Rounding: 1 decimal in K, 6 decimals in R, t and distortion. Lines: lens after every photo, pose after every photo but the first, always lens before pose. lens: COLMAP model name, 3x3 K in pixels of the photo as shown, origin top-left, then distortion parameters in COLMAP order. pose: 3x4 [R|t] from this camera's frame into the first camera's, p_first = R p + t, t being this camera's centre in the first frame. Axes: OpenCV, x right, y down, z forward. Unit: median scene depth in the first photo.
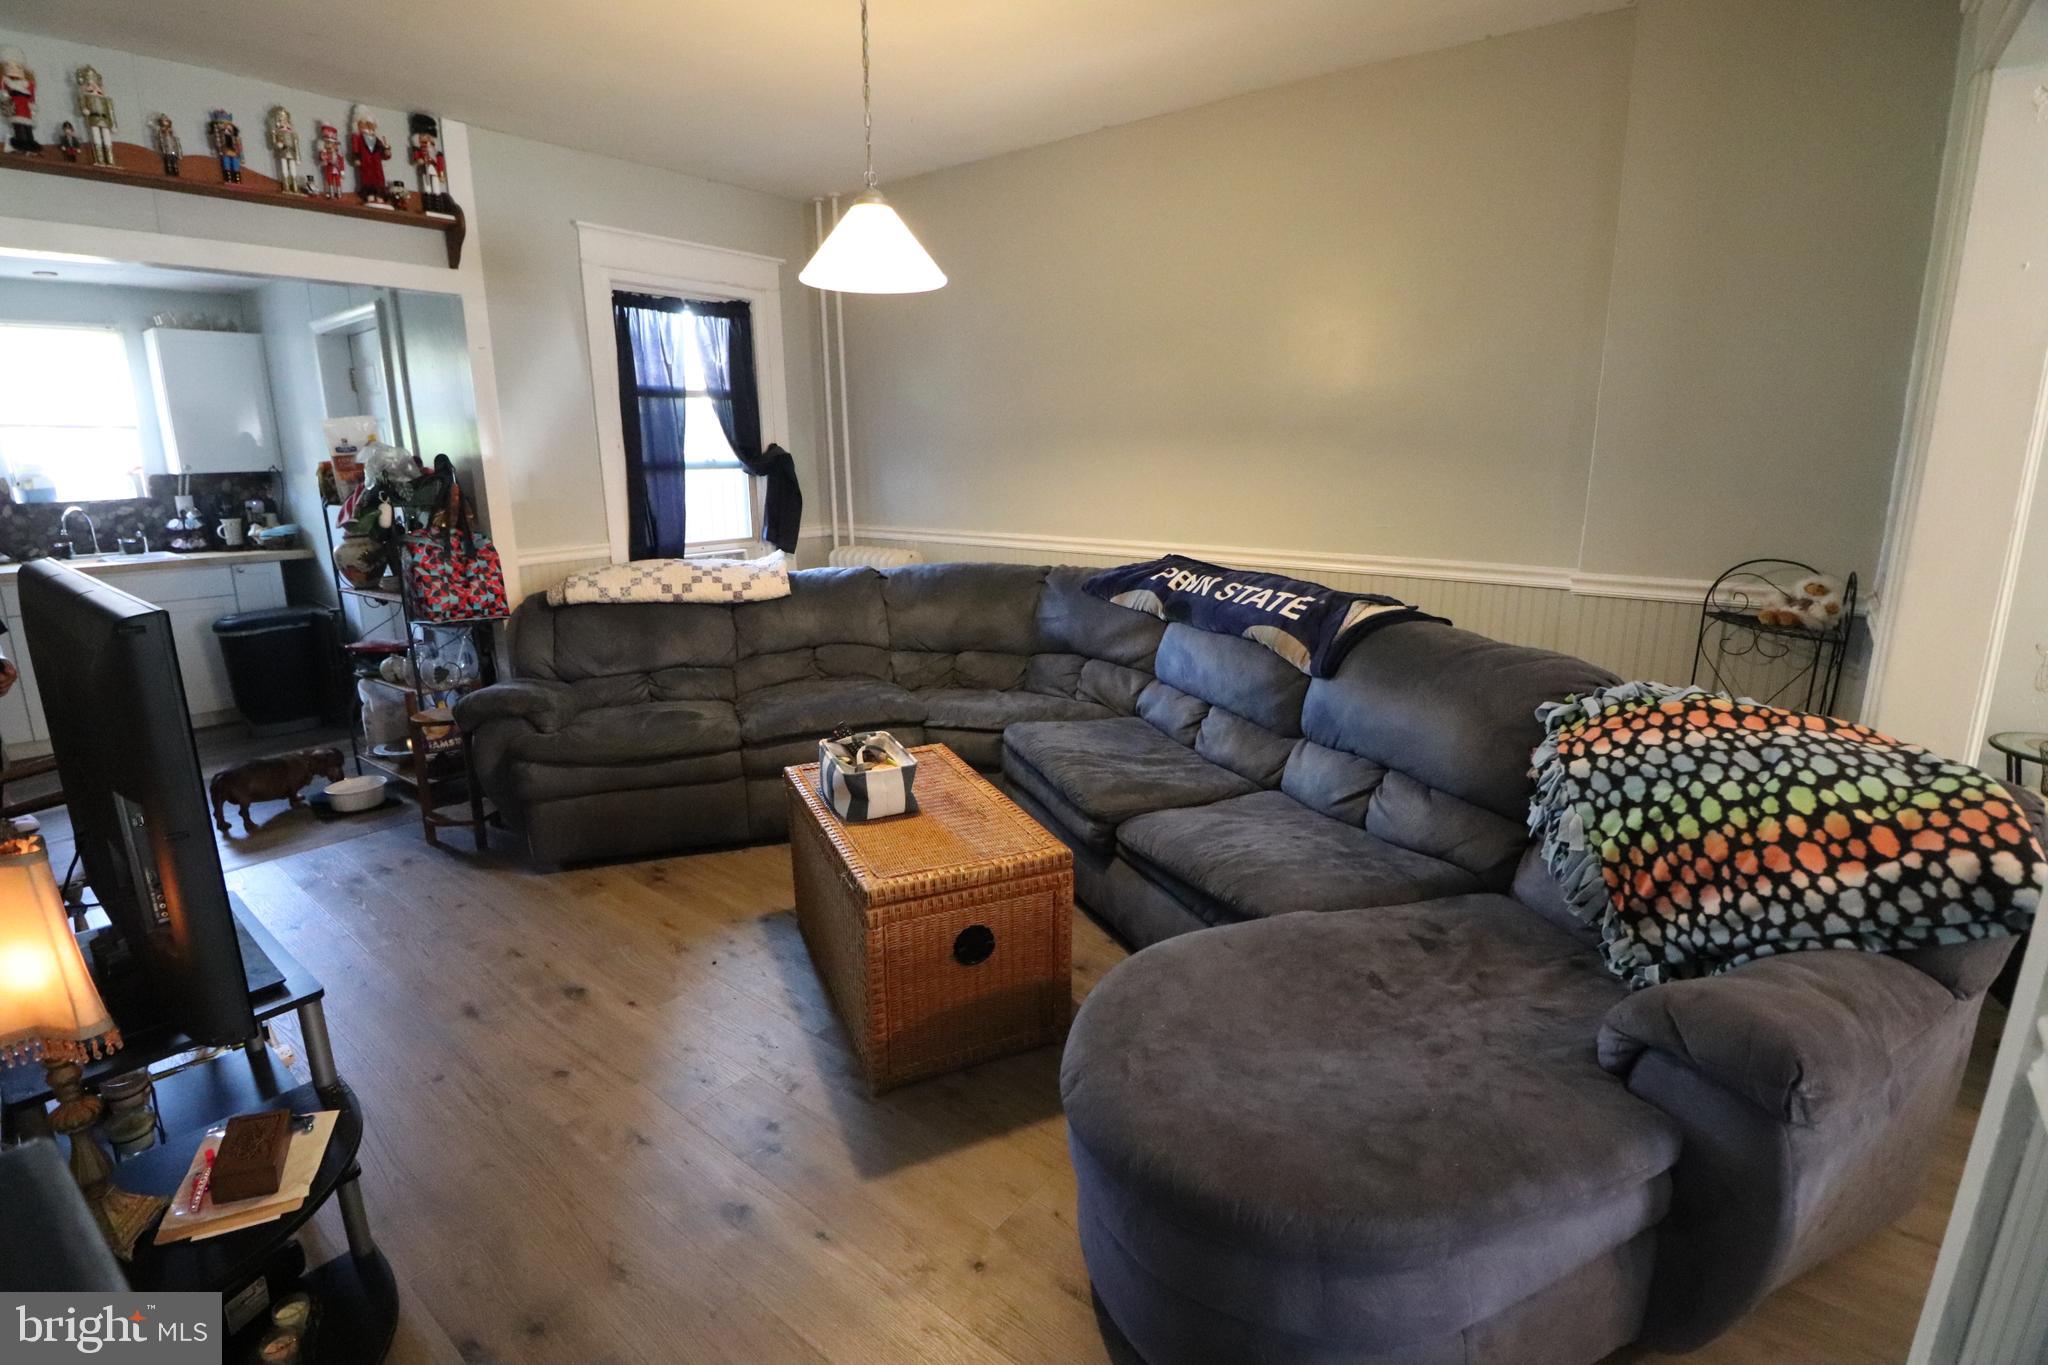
lens RADIAL K [[951.1, 0, 1020.3], [0, 951.1, 667.4], [0, 0, 1]] dist [-0.000482, -0.013520]
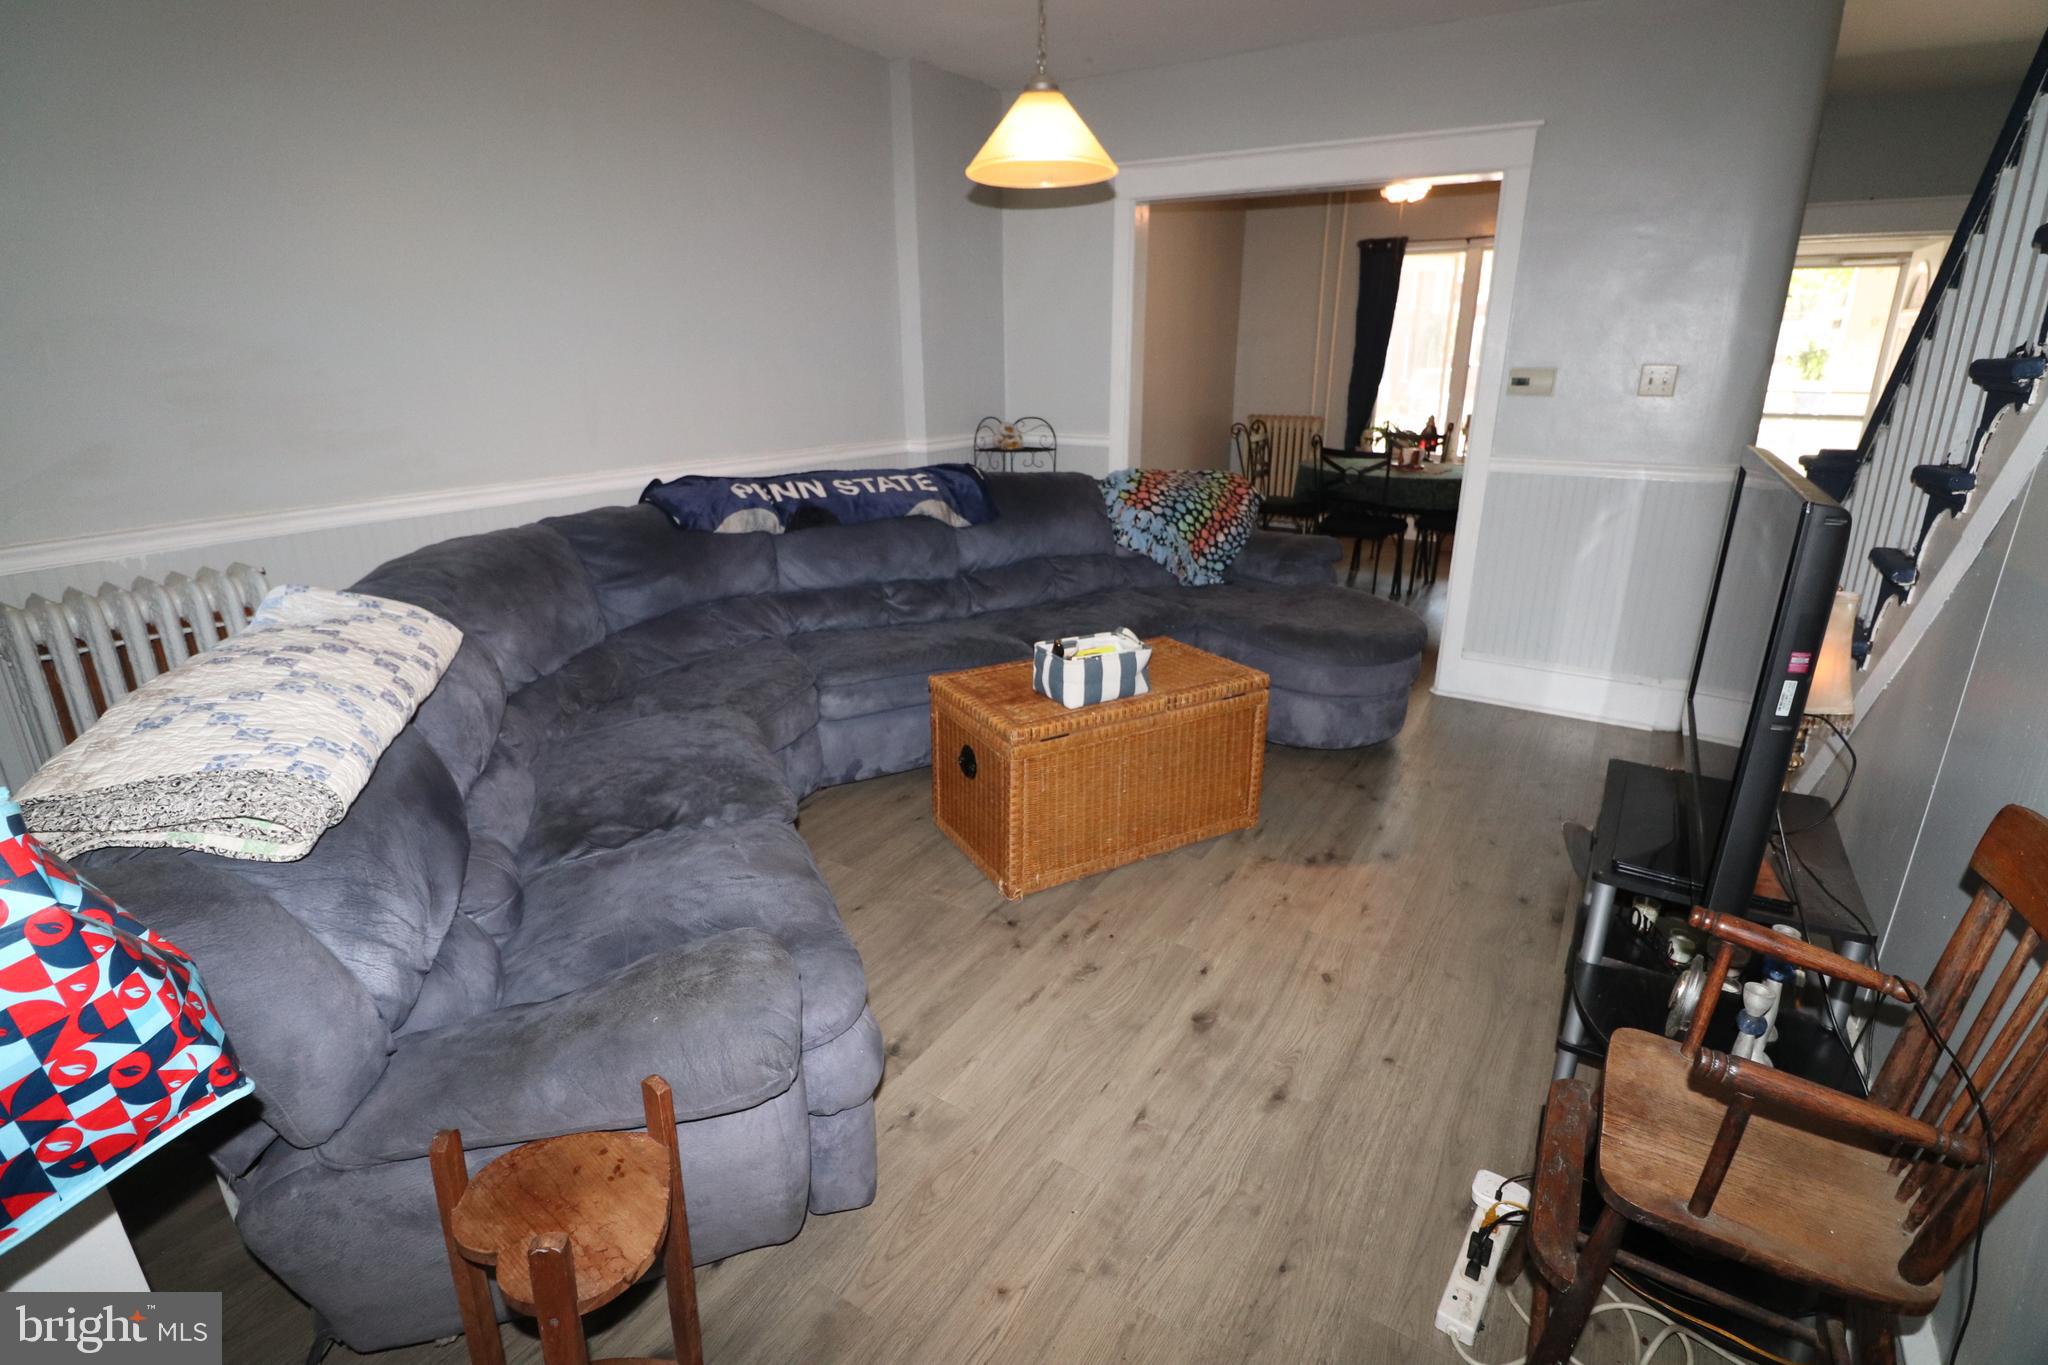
lens RADIAL K [[951.1, 0, 1020.3], [0, 951.1, 667.4], [0, 0, 1]] dist [-0.000482, -0.013520]
pose [[-0.101237, -0.310294, 0.945235, -1.559598], [0.225314, 0.918277, 0.325577, -0.344747], [-0.969012, 0.245935, -0.023050, 1.491769]]
